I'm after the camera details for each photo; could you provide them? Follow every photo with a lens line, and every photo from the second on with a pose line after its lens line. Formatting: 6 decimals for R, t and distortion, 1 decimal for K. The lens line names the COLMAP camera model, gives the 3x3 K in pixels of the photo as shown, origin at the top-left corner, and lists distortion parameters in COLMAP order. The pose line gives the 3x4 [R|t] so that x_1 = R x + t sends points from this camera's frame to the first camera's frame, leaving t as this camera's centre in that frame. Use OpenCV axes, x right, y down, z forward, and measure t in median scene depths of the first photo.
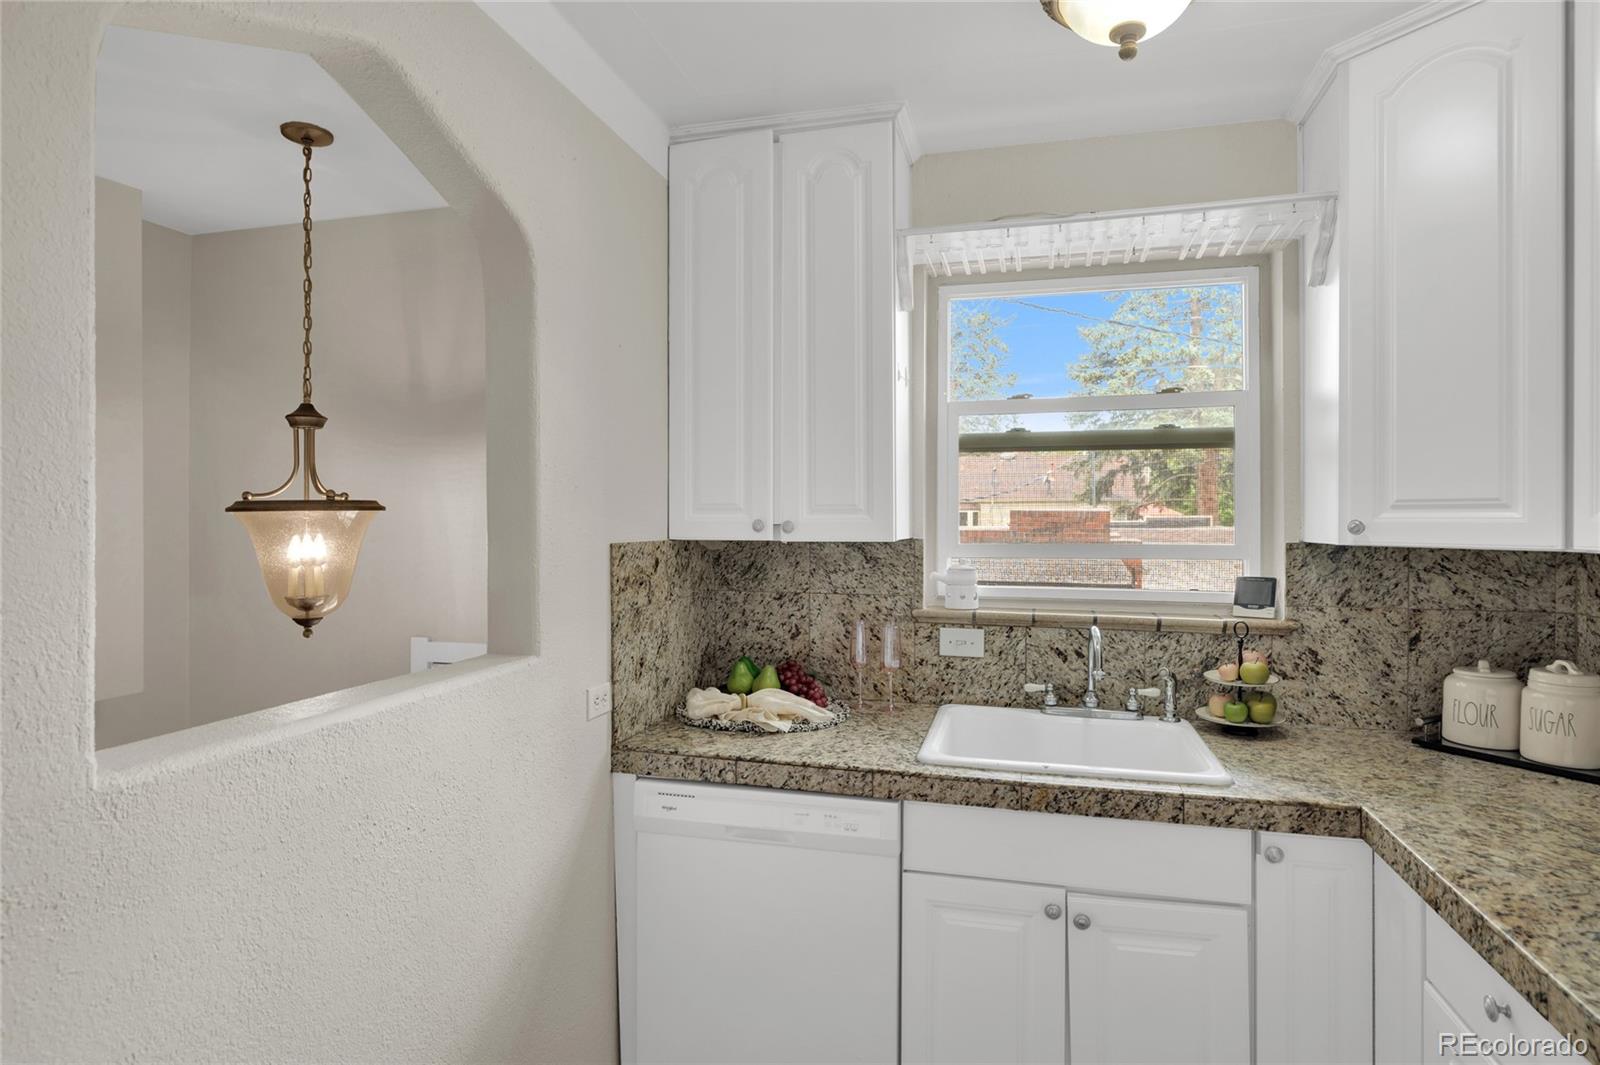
lens RADIAL K [[874.6, 0, 797.0], [0, 874.6, 517.3], [0, 0, 1]] dist [-0.003662, 0.001347]
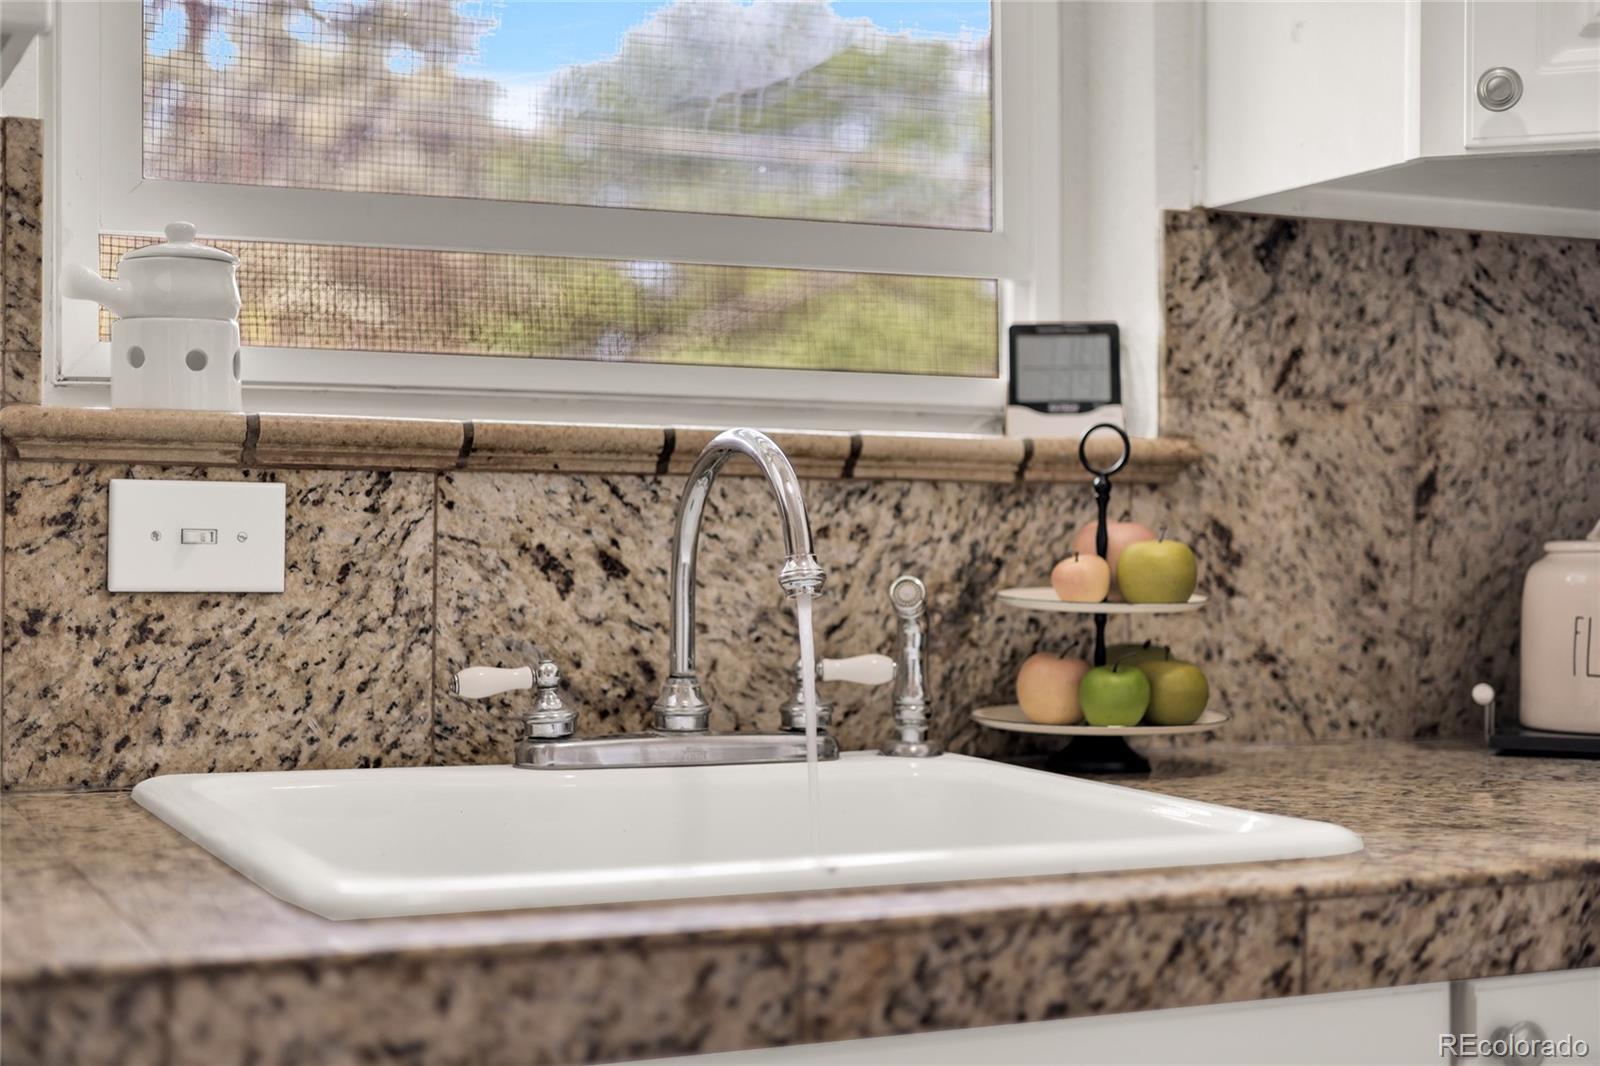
lens RADIAL K [[2336.1, 0, 800.0], [0, 2336.1, 533.0], [0, 0, 1]] dist [0.008688, -0.025445]
pose [[0.763234, 0.003288, 0.646113, -0.133452], [-0.005355, 0.999985, 0.001237, 0.159009], [-0.646100, -0.004404, 0.763240, 0.415691]]
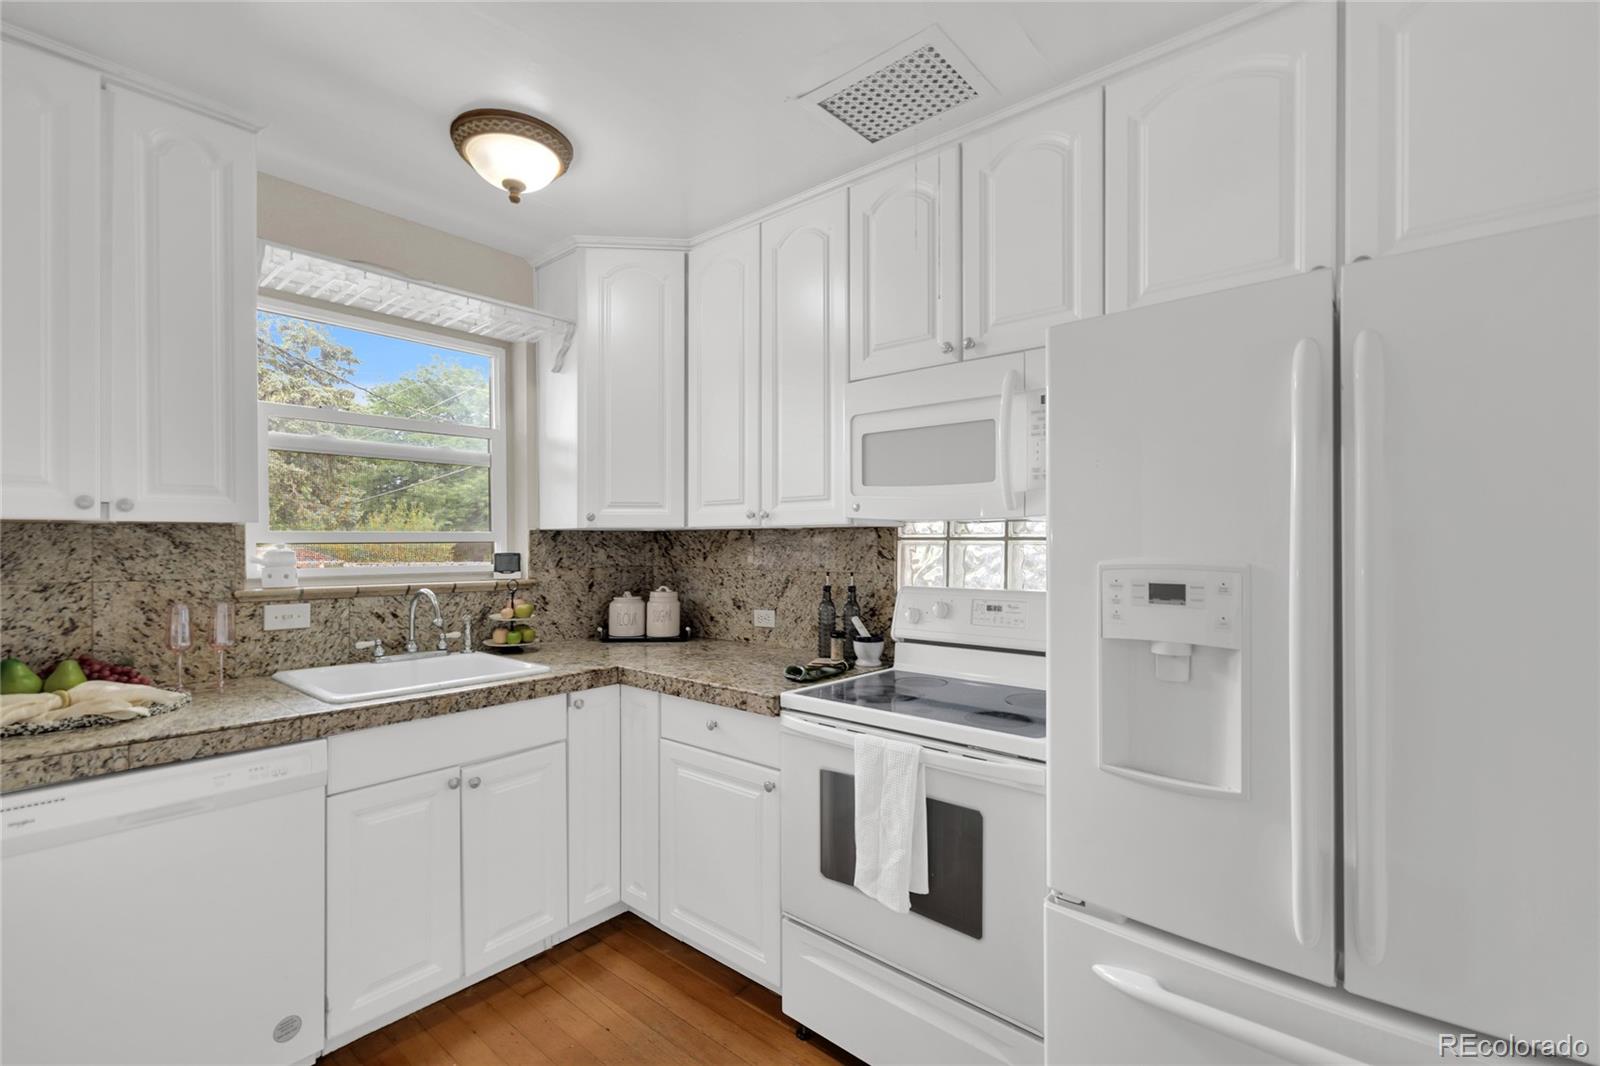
lens RADIAL K [[710.5, 0, 796.7], [0, 710.5, 542.2], [0, 0, 1]] dist [0.000625, 0.000066]
pose [[0.426382, -0.000941, 0.904543, -0.409476], [-0.000907, 0.999999, 0.001468, 0.050944], [-0.904543, -0.001446, 0.426381, 0.015556]]
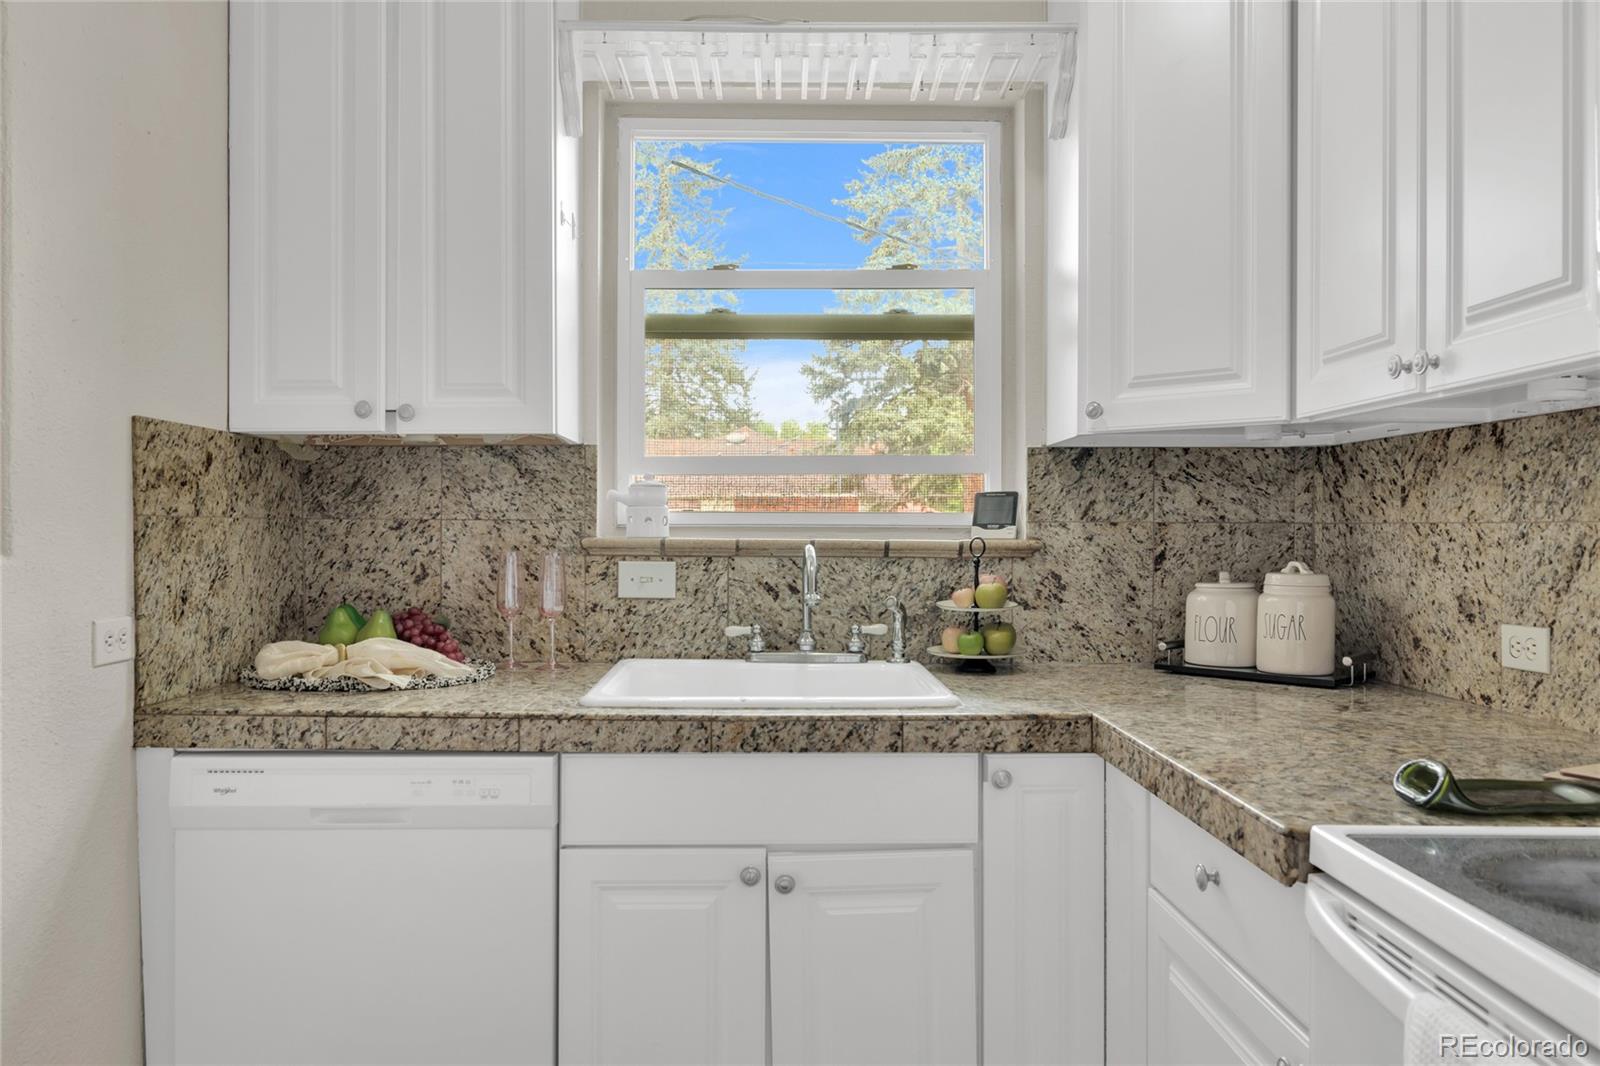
lens RADIAL K [[1182.0, 0, 787.8], [0, 1182.0, 526.3], [0, 0, 1]] dist [-0.007645, 0.002007]
pose [[0.961267, 0.000539, 0.275617, 0.024659], [-0.000961, 0.999999, 0.001393, 0.107476], [-0.275616, -0.001604, 0.961267, -0.031990]]
